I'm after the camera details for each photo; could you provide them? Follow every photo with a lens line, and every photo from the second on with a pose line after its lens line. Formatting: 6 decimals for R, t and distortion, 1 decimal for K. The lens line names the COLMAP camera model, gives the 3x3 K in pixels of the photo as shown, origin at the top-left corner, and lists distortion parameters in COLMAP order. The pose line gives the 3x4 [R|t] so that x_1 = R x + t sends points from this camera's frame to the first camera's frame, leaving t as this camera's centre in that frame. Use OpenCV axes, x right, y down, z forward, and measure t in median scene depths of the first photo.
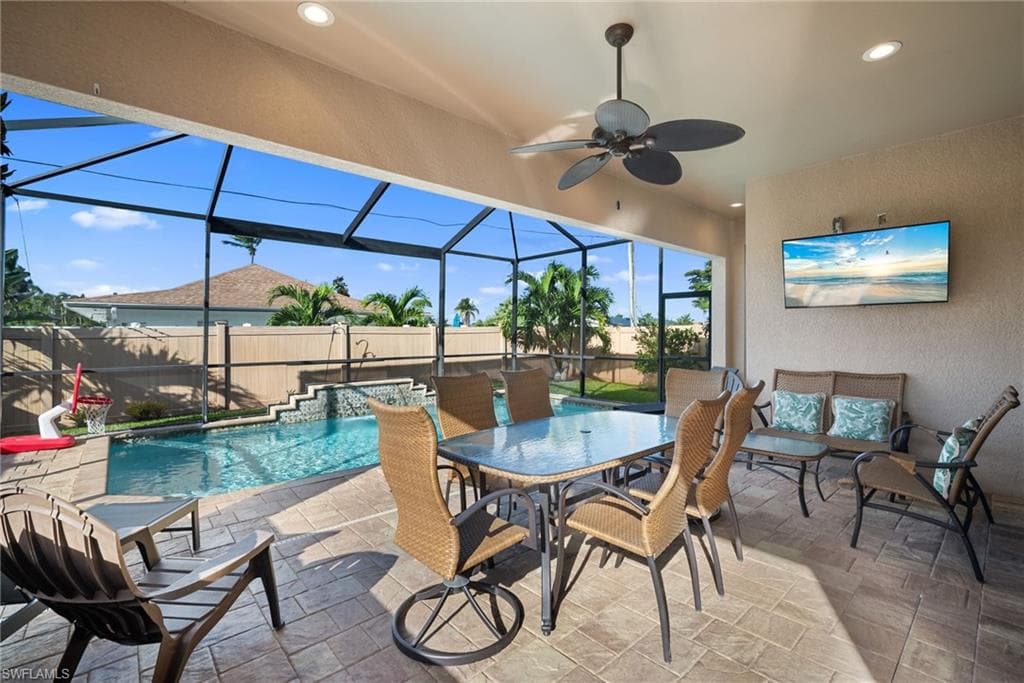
lens RADIAL K [[452.9, 0, 515.3], [0, 452.9, 332.0], [0, 0, 1]] dist [-0.010806, 0.003852]
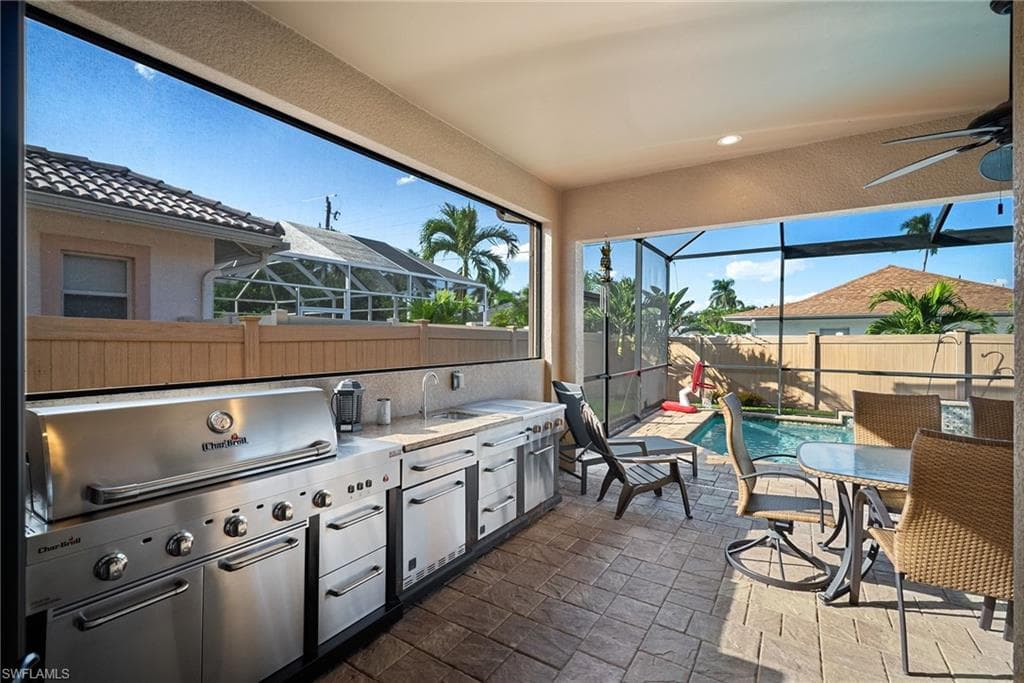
lens RADIAL K [[452.9, 0, 516.3], [0, 452.9, 336.7], [0, 0, 1]] dist [-0.010806, 0.003852]
pose [[0.283339, 0.005751, -0.959003, 0.246553], [-0.003230, 0.999982, 0.005042, -0.013529], [0.959014, 0.001669, 0.283353, -0.035412]]
